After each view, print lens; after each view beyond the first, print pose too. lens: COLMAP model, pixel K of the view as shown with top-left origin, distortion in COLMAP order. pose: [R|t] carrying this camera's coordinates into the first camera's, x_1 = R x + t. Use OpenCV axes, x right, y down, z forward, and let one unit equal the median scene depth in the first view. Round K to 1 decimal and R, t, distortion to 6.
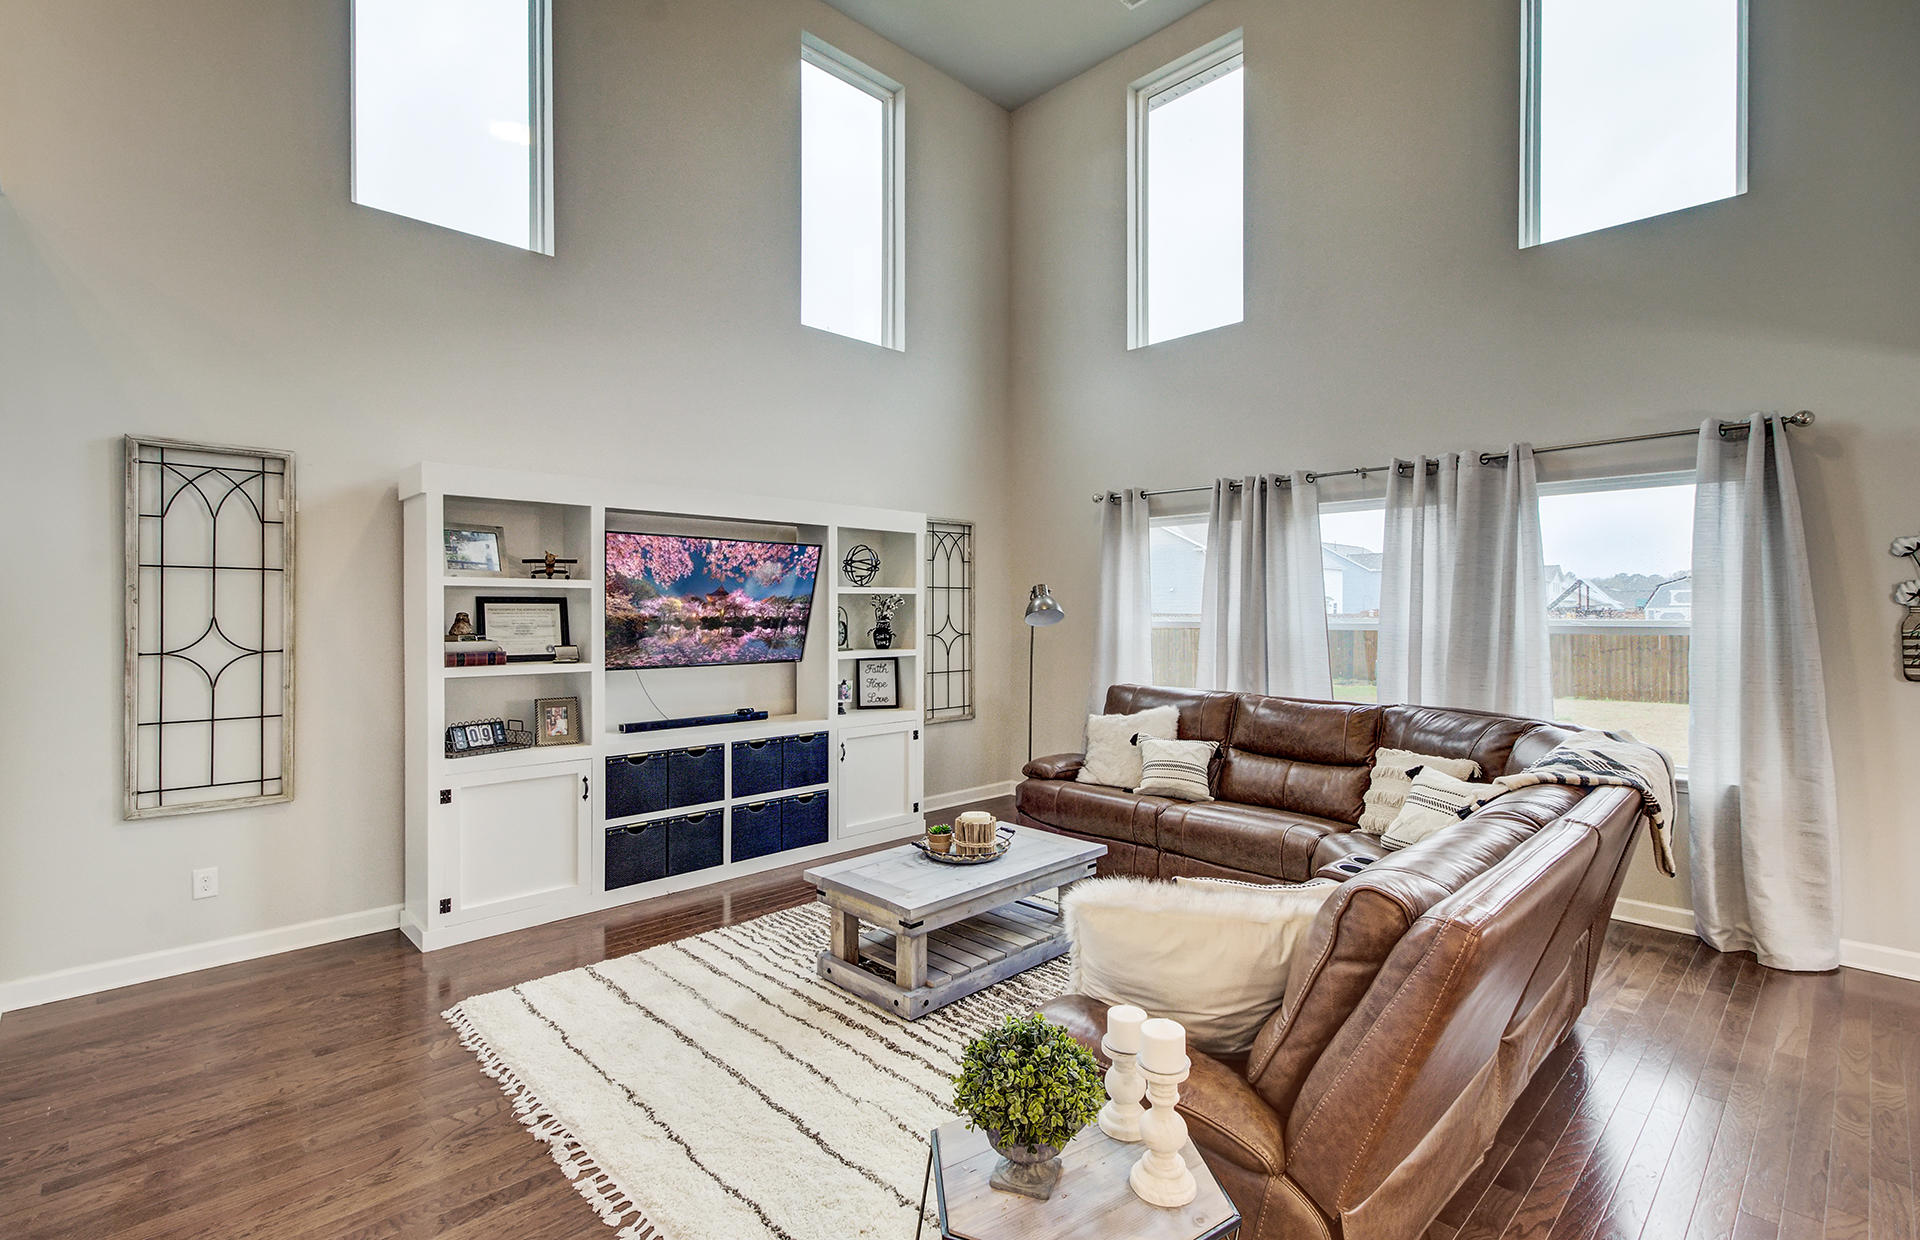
lens RADIAL K [[887.2, 0, 956.5], [0, 887.2, 608.5], [0, 0, 1]] dist [0.001775, -0.000076]
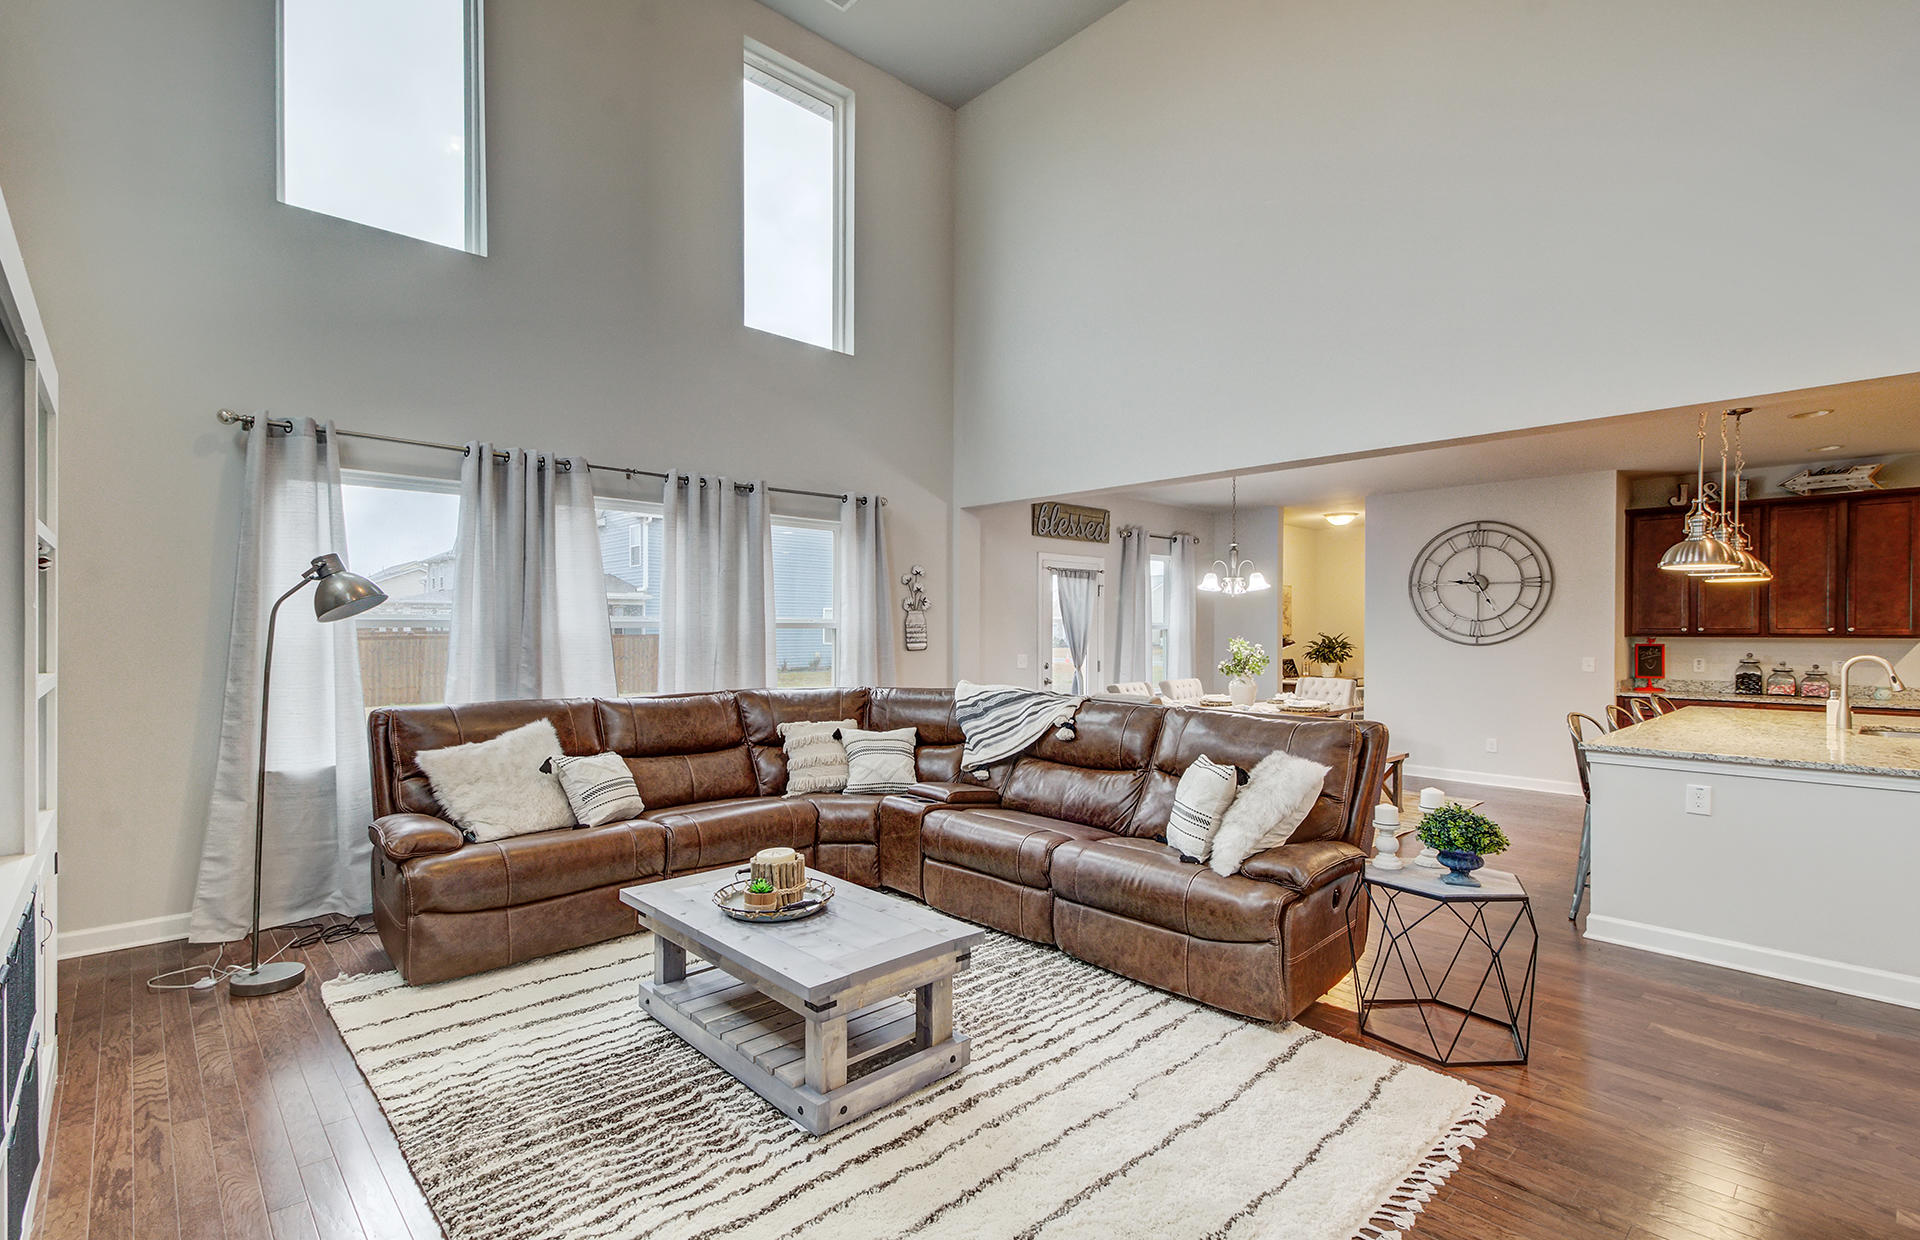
lens RADIAL K [[881.9, 0, 960.0], [0, 881.9, 620.0], [0, 0, 1]] dist [0.021190, -0.000847]
pose [[0.016377, 0.011127, 0.999804, -0.700532], [-0.003919, 0.999931, -0.011064, 0.030694], [-0.999858, -0.003737, 0.016420, 0.756882]]
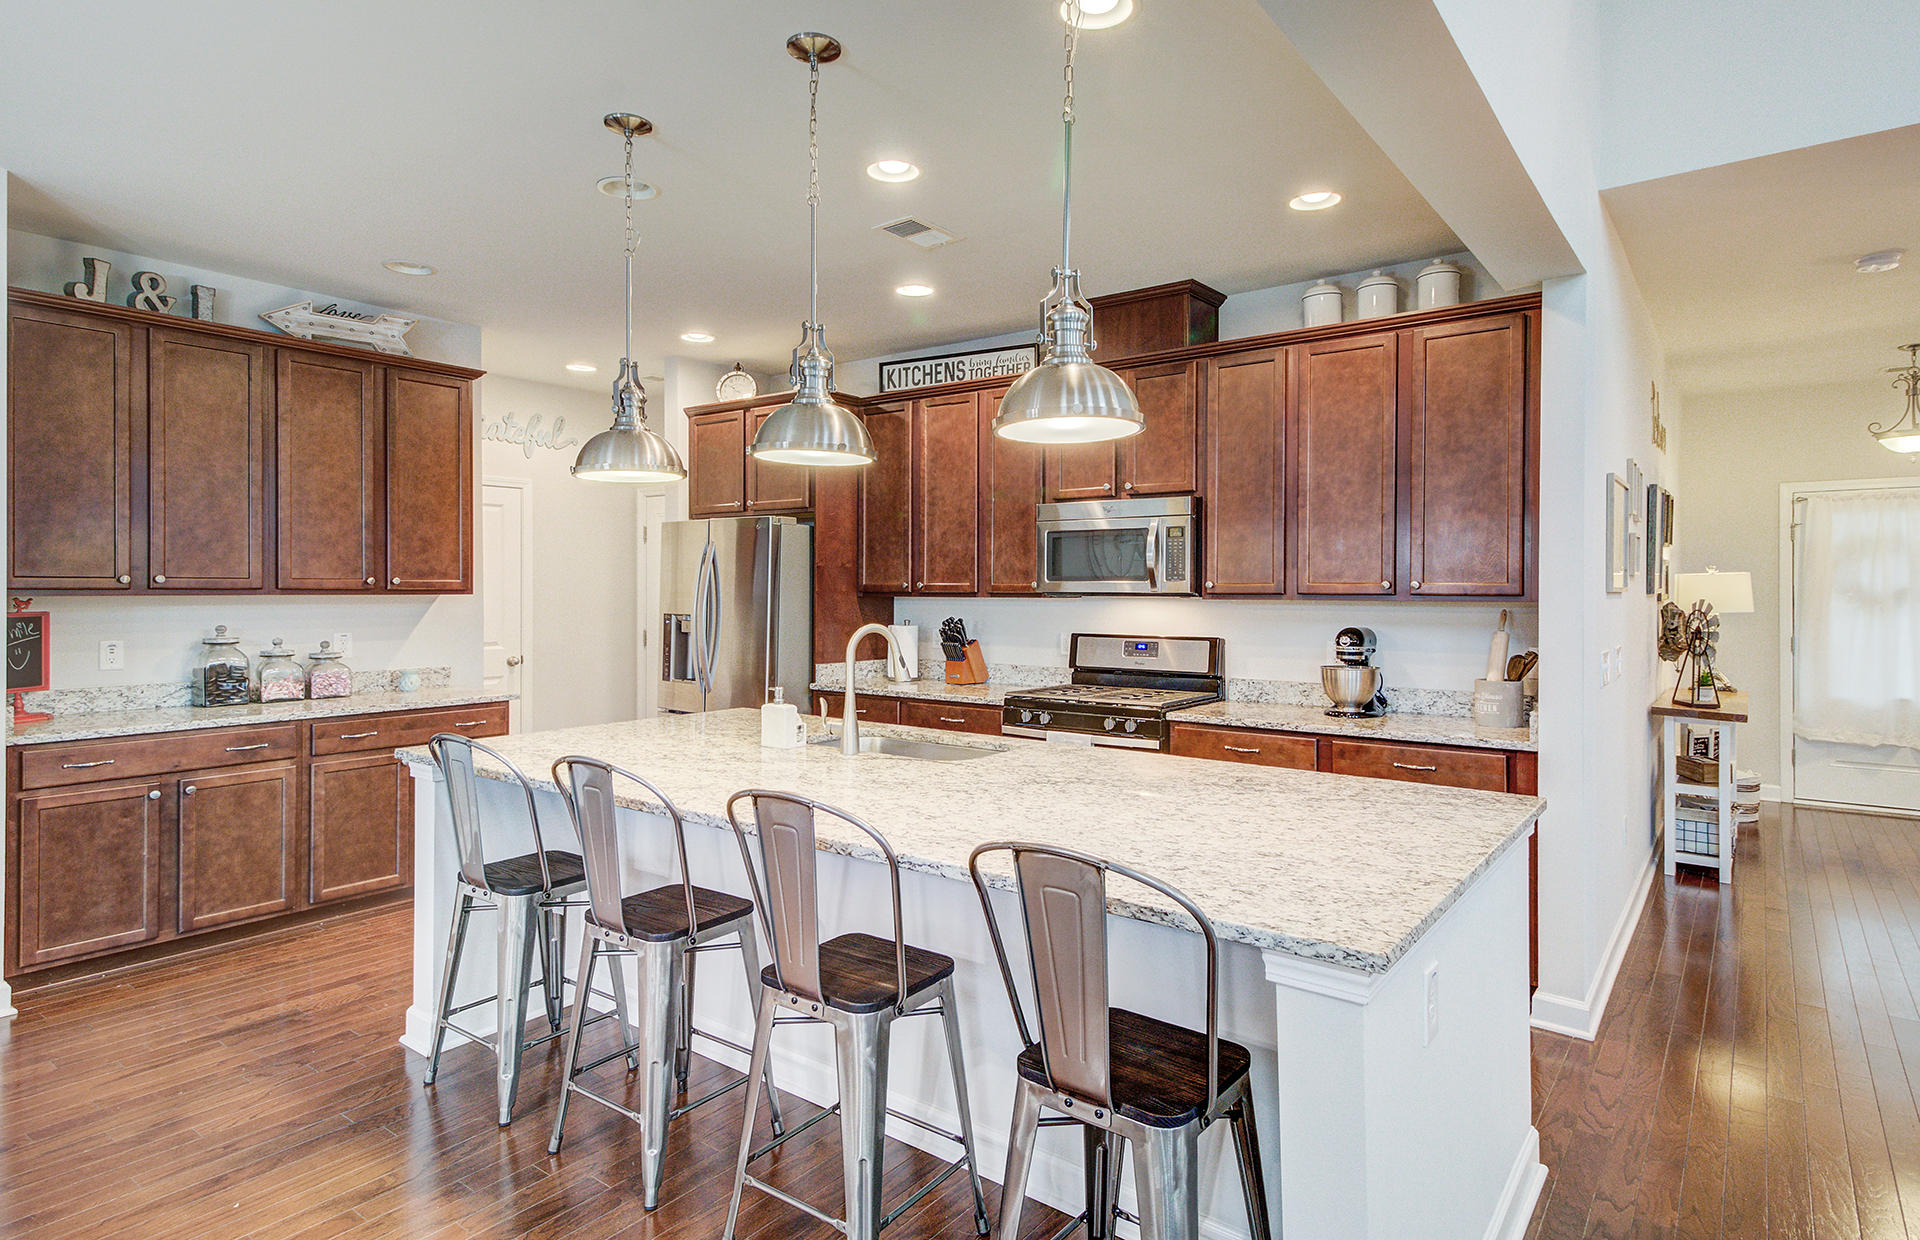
lens RADIAL K [[1027.9, 0, 976.4], [0, 1027.9, 598.8], [0, 0, 1]] dist [0.027882, -0.000346]
pose [[-0.988483, -0.002013, -0.151318, 0.451771], [-0.003025, 0.999975, 0.006457, 0.033809], [0.151301, 0.006840, -0.988464, 0.408312]]
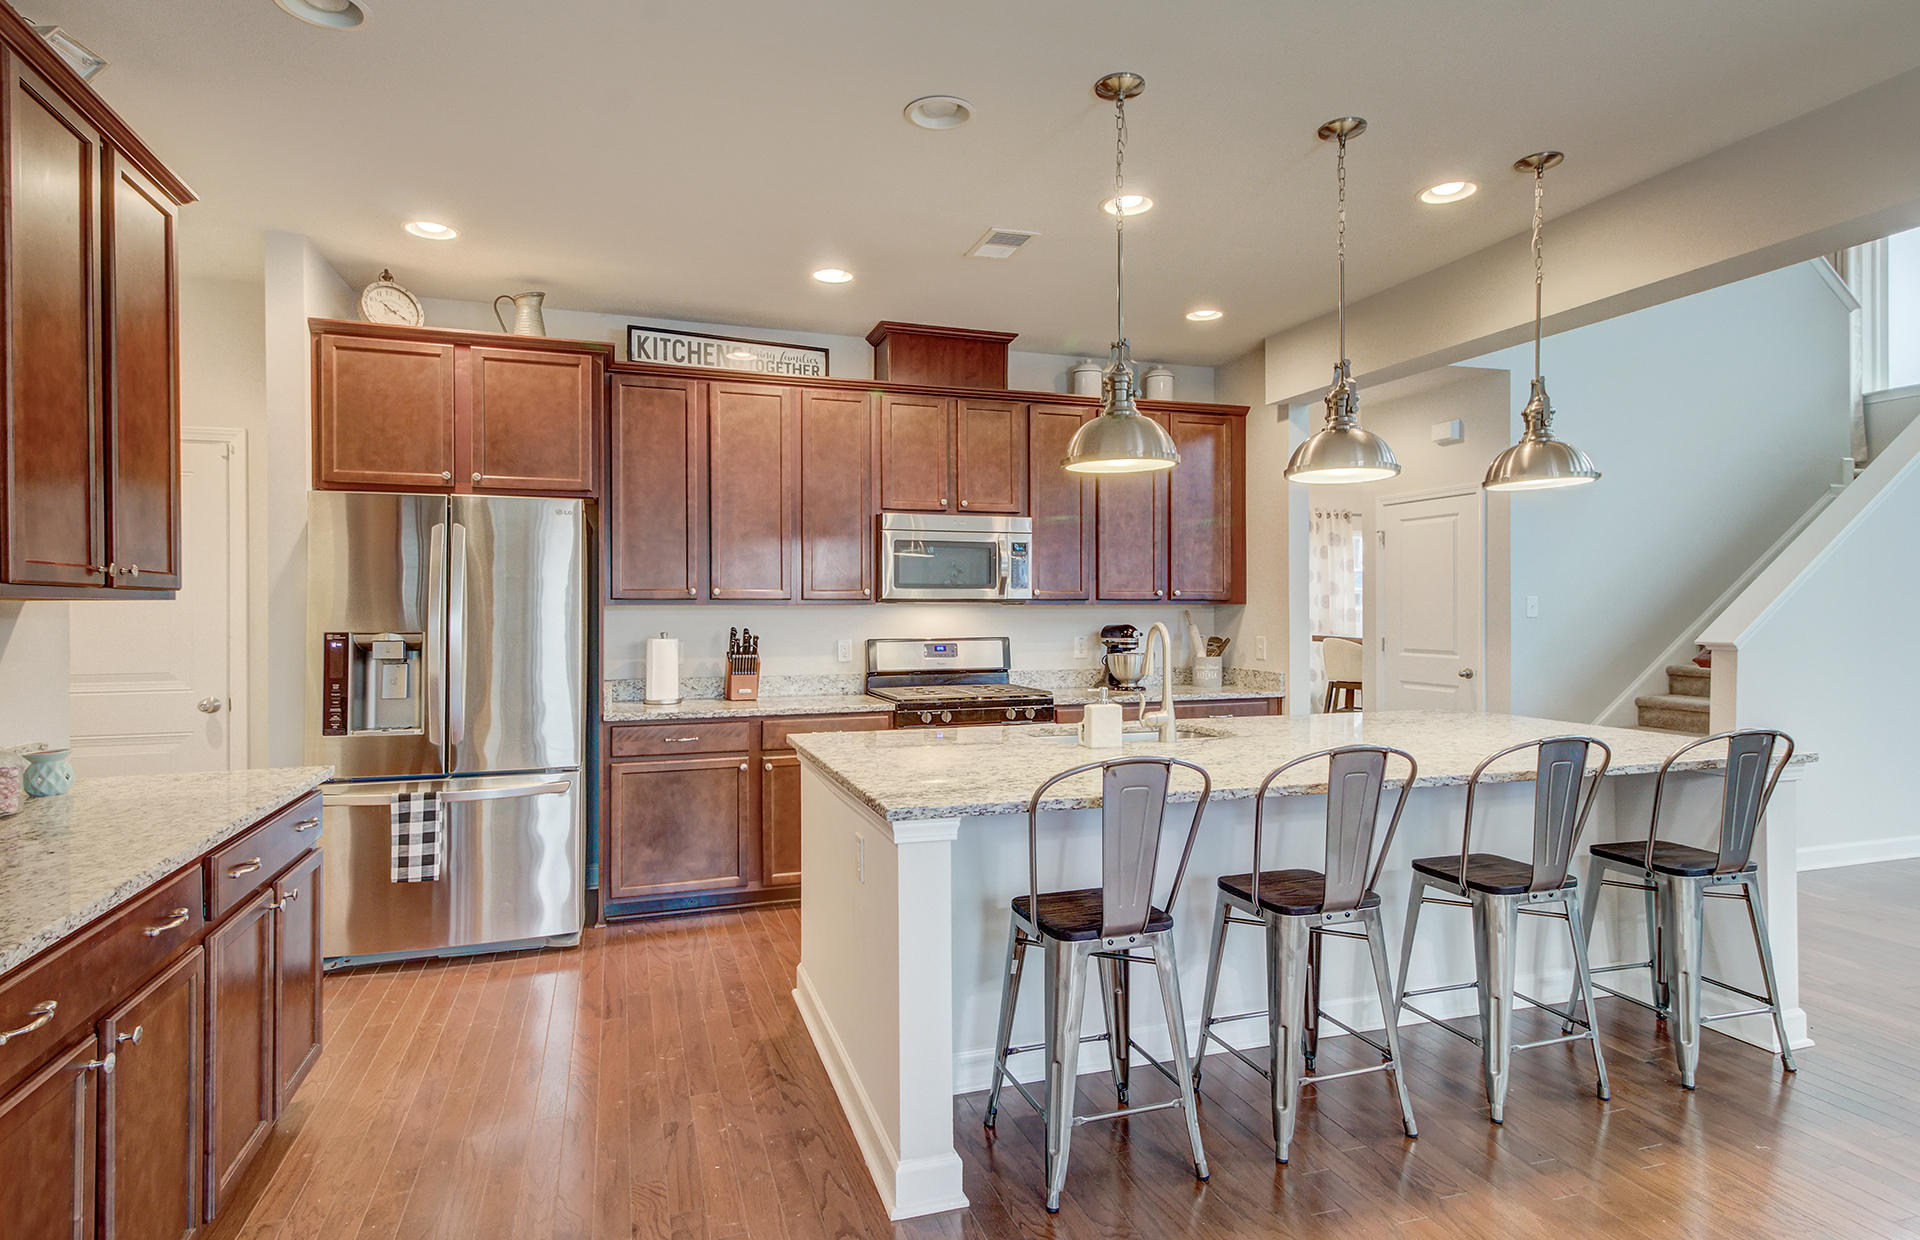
lens RADIAL K [[1027.9, 0, 976.4], [0, 1027.9, 598.8], [0, 0, 1]] dist [0.027882, -0.000346]
pose [[-0.423810, -0.007327, -0.905722, 1.216199], [0.003681, 0.999945, -0.009812, 0.045681], [0.905744, -0.007492, -0.423759, -0.113405]]
